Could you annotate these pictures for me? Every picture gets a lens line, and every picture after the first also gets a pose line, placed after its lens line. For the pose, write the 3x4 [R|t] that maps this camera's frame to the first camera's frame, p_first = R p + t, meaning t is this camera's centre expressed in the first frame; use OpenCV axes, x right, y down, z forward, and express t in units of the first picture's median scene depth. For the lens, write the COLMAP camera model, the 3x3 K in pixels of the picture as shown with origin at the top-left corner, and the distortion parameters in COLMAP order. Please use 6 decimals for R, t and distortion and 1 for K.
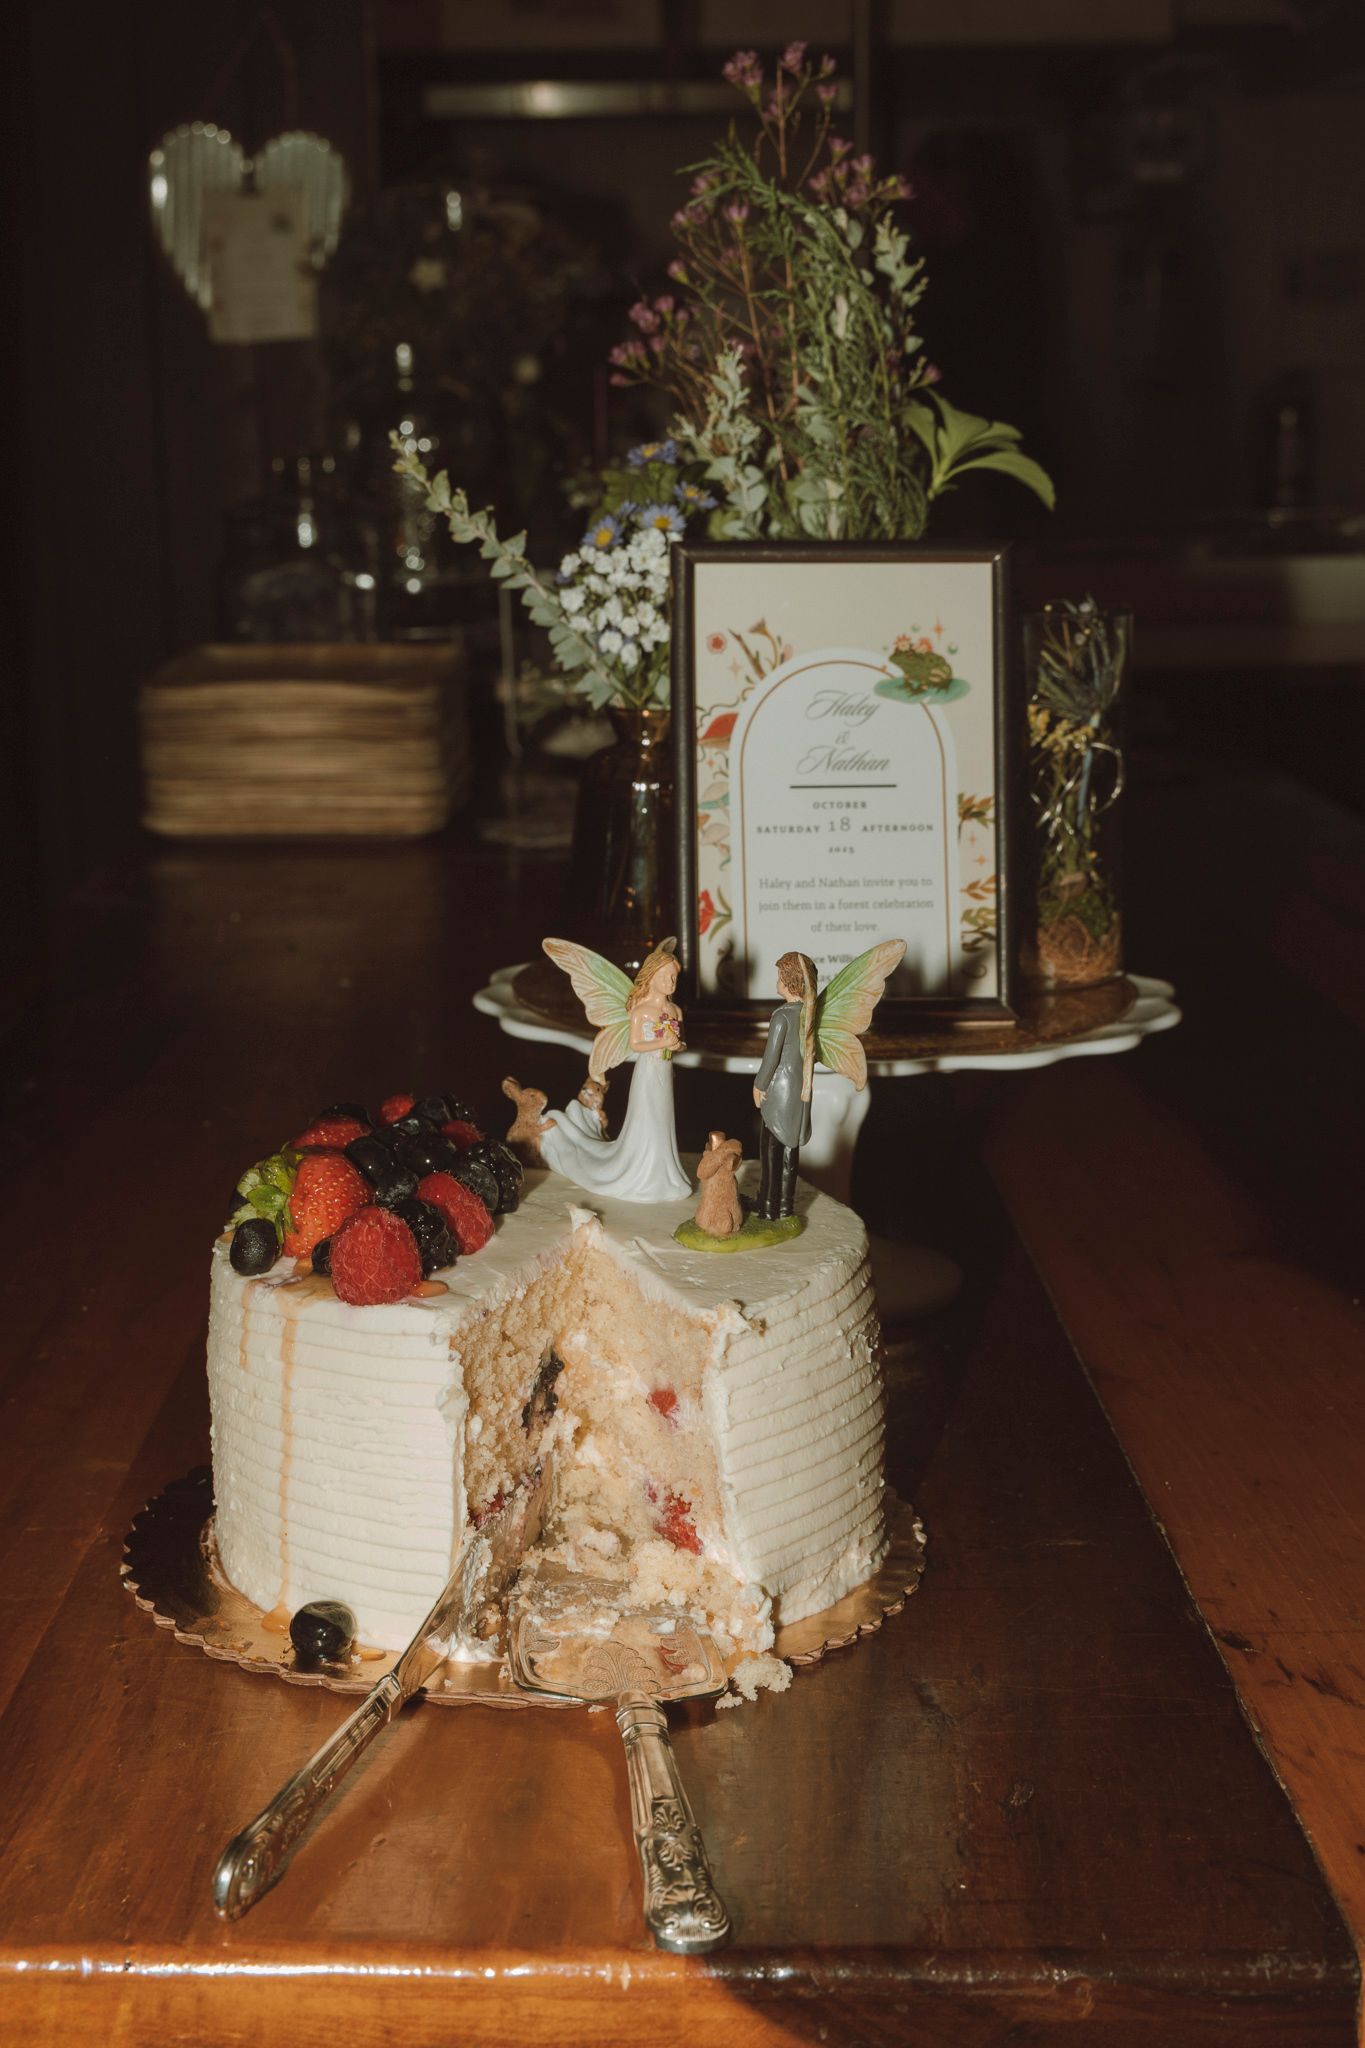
lens RADIAL K [[2712.8, 0, 717.6], [0, 2712.8, 1053.9], [0, 0, 1]] dist [-0.008061, 0.000000]
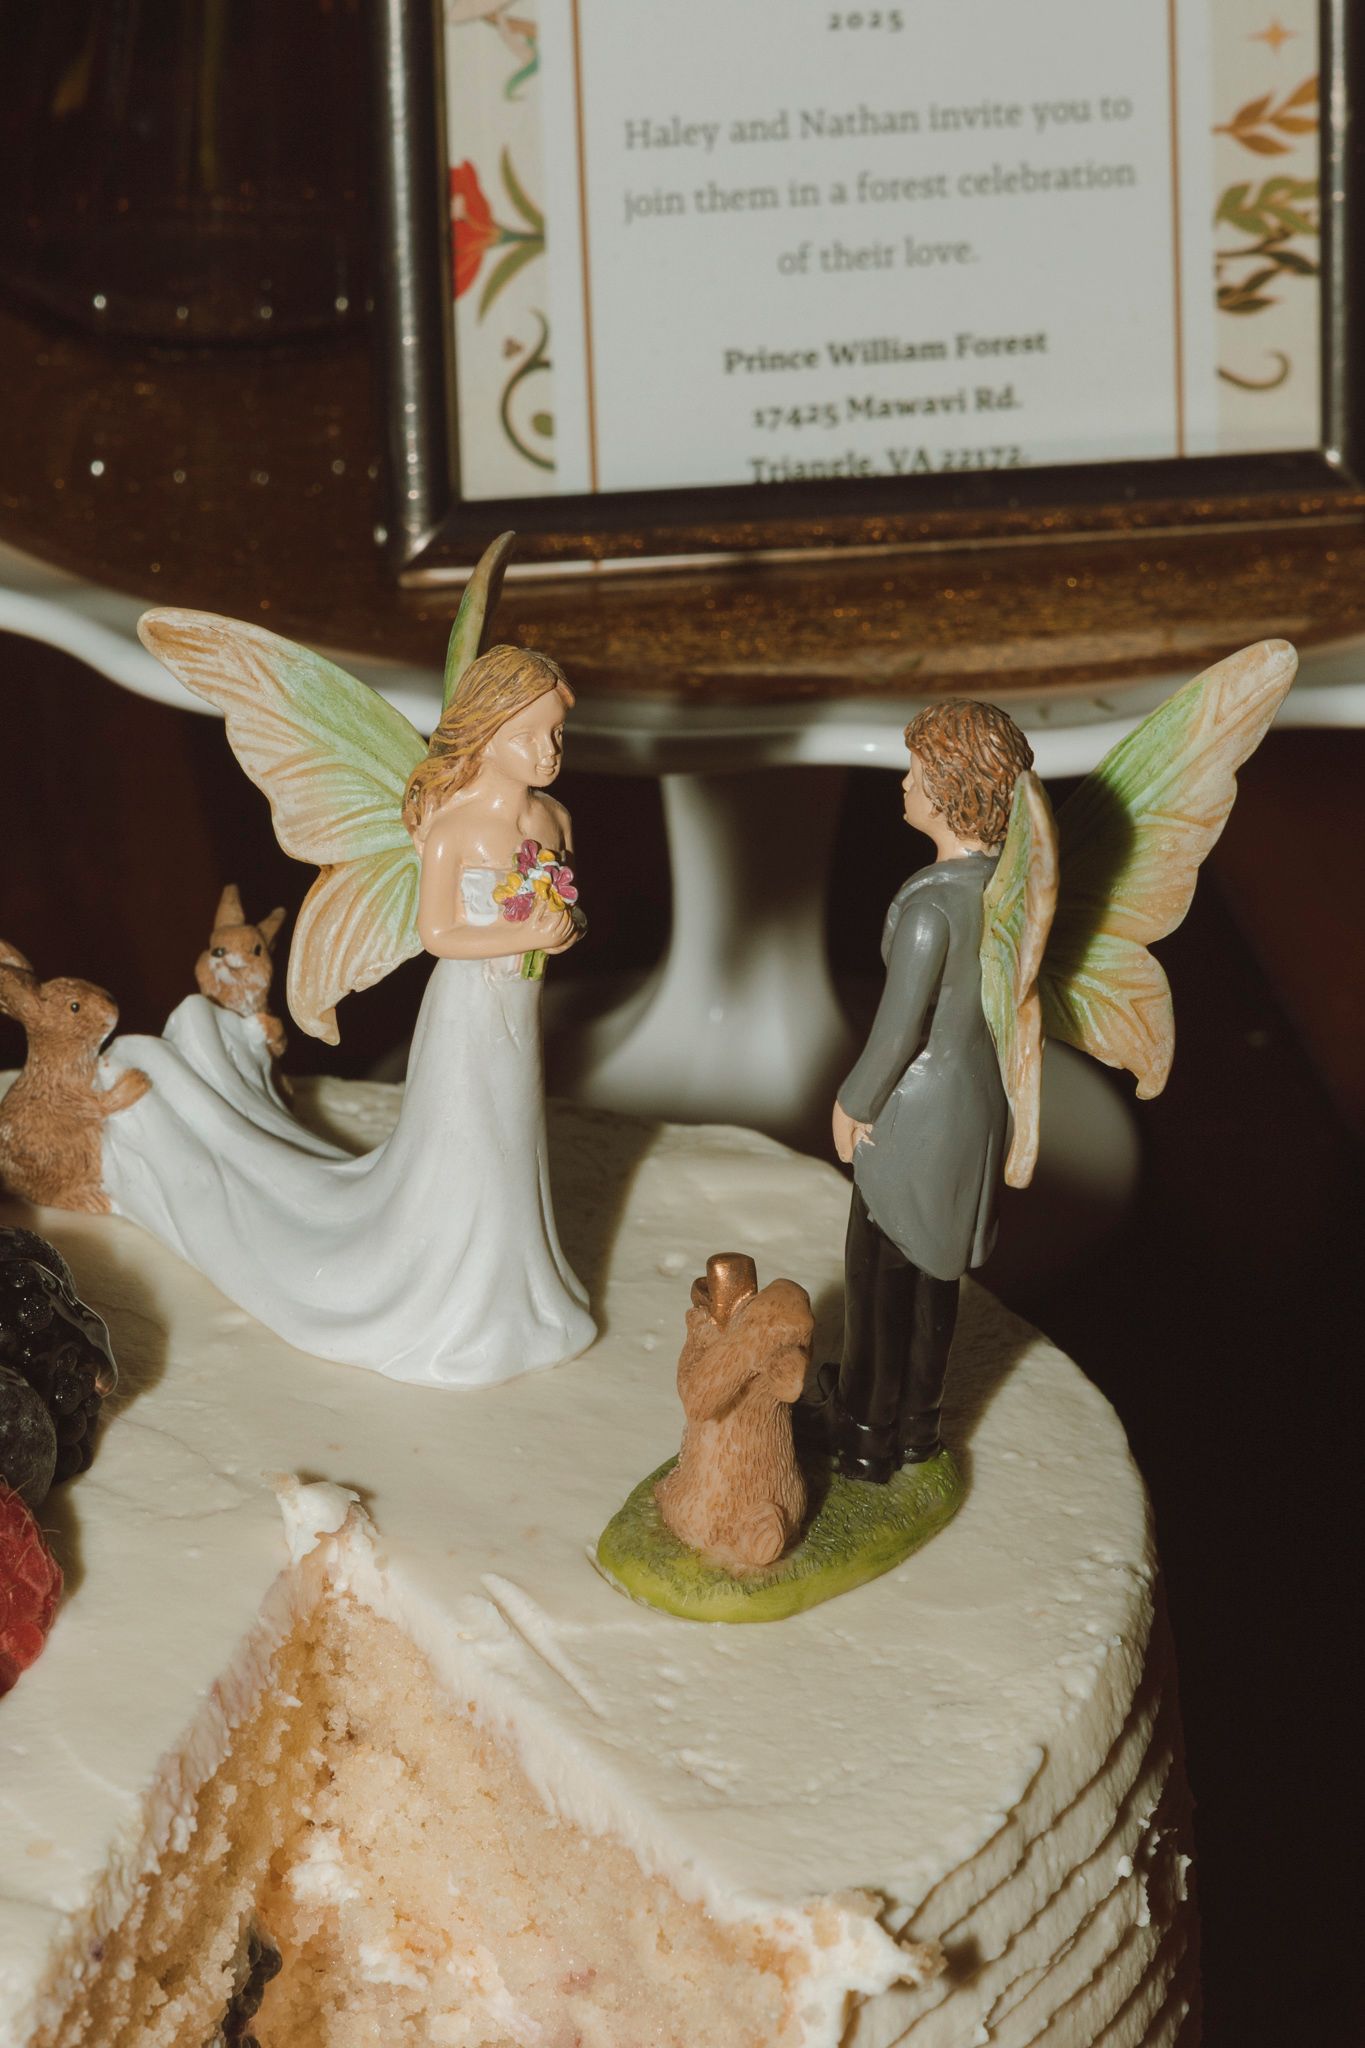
lens RADIAL K [[7109.2, 0, 682.5], [0, 7109.2, 1022.9], [0, 0, 1]] dist [0.109437, 0.000000]
pose [[0.993120, -0.032822, 0.112410, -0.078913], [0.008752, 0.978037, 0.208248, -0.138044], [-0.116776, -0.205831, 0.971595, 0.134701]]
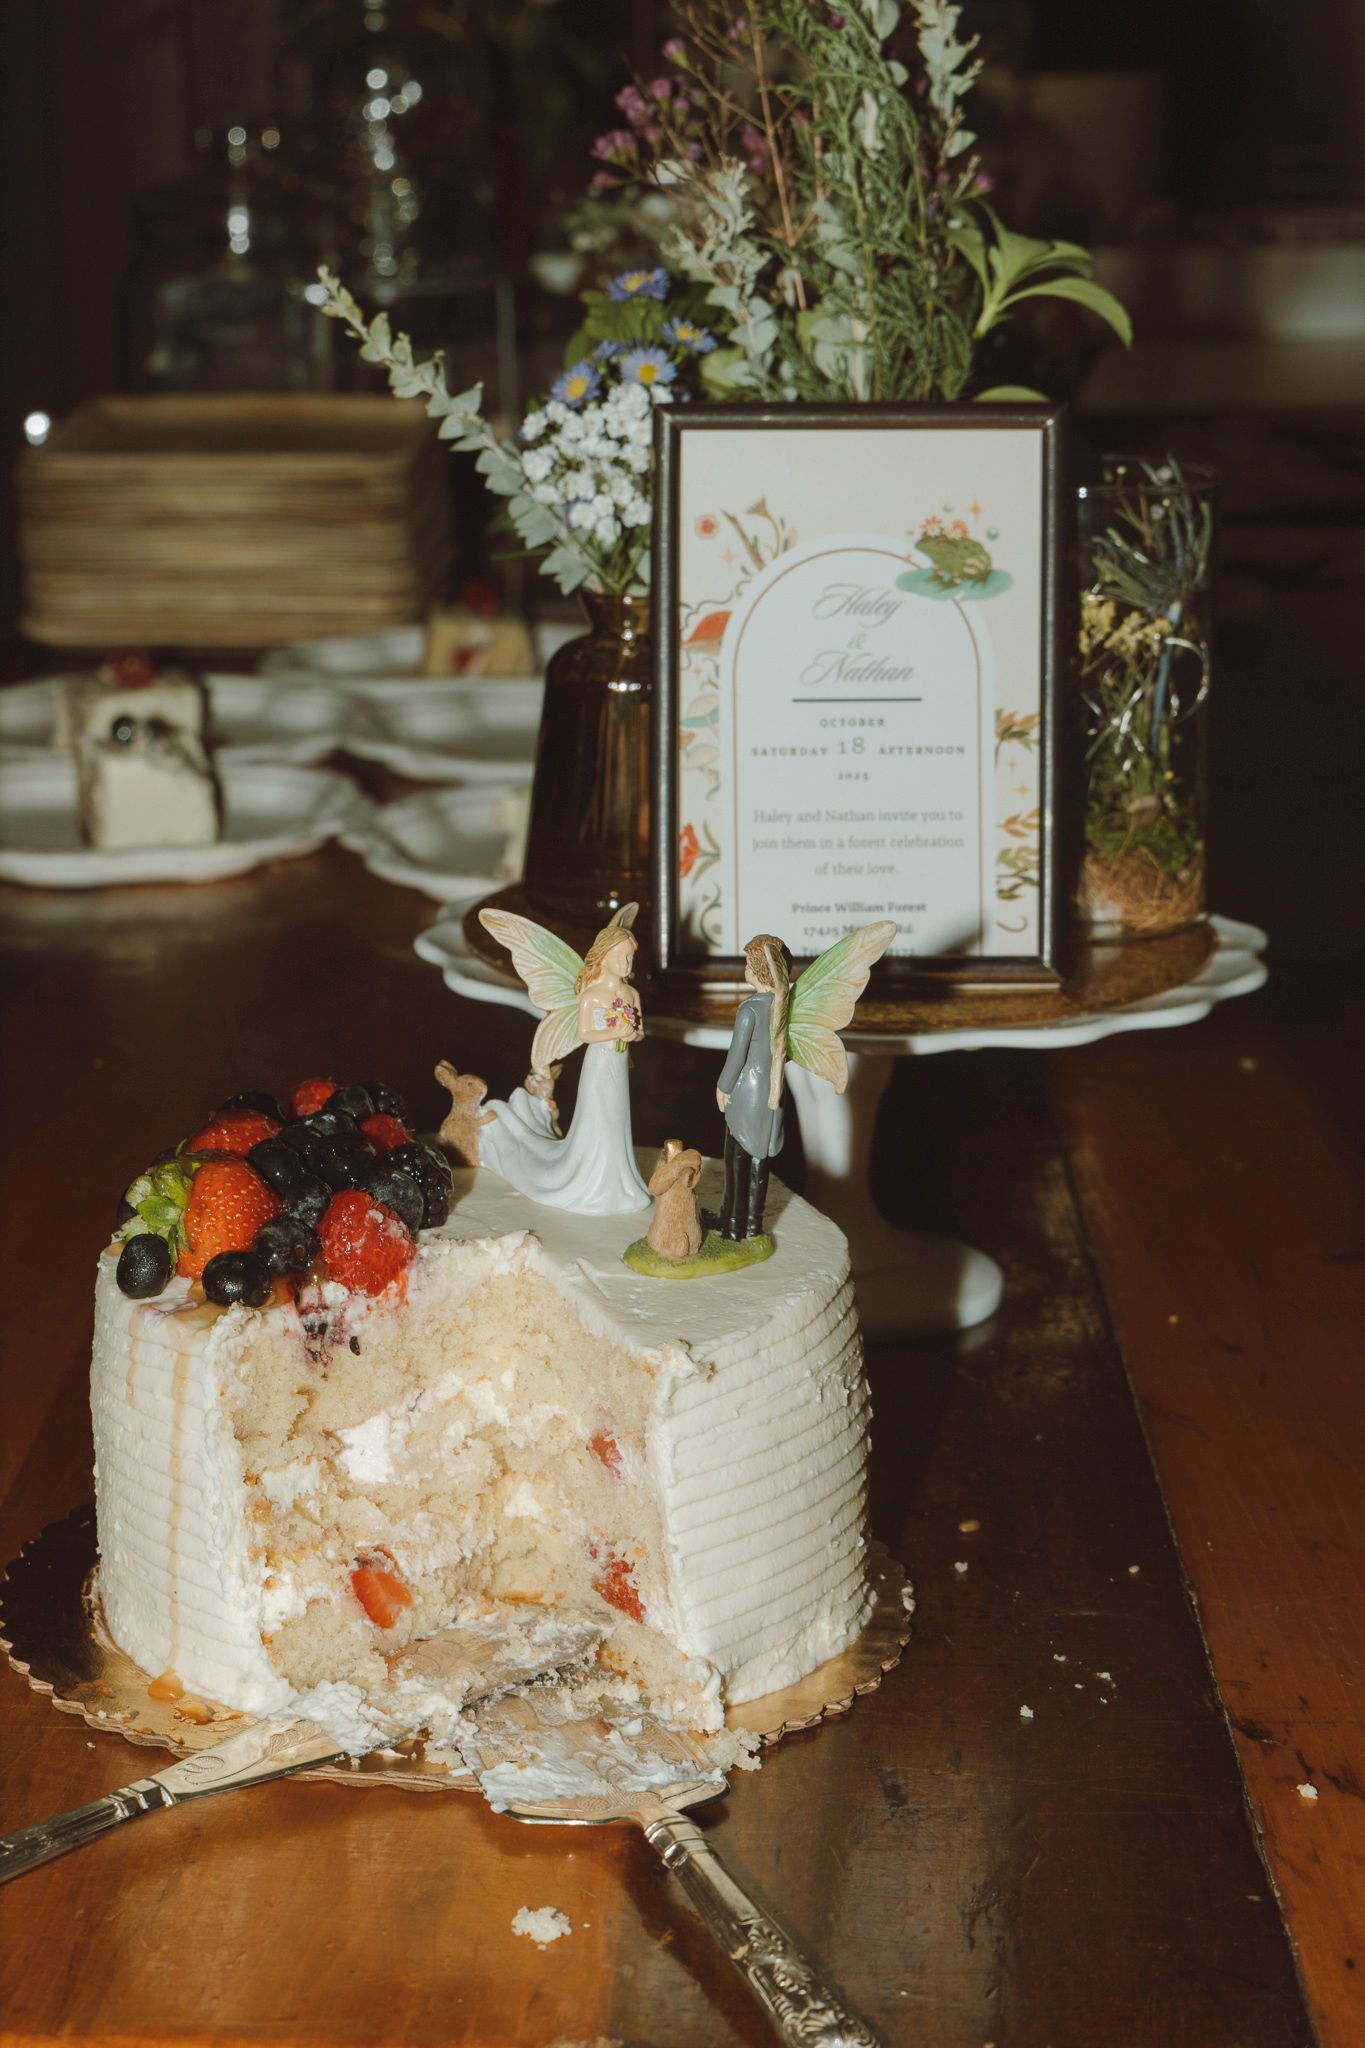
lens RADIAL K [[3768.4, 0, 686.1], [0, 3768.4, 1029.5], [0, 0, 1]] dist [-0.032023, 0.000000]
pose [[0.999357, 0.013811, -0.033079, 0.033894], [-0.012555, 0.999203, 0.037886, -0.041111], [0.033576, -0.037446, 0.998734, -0.162435]]
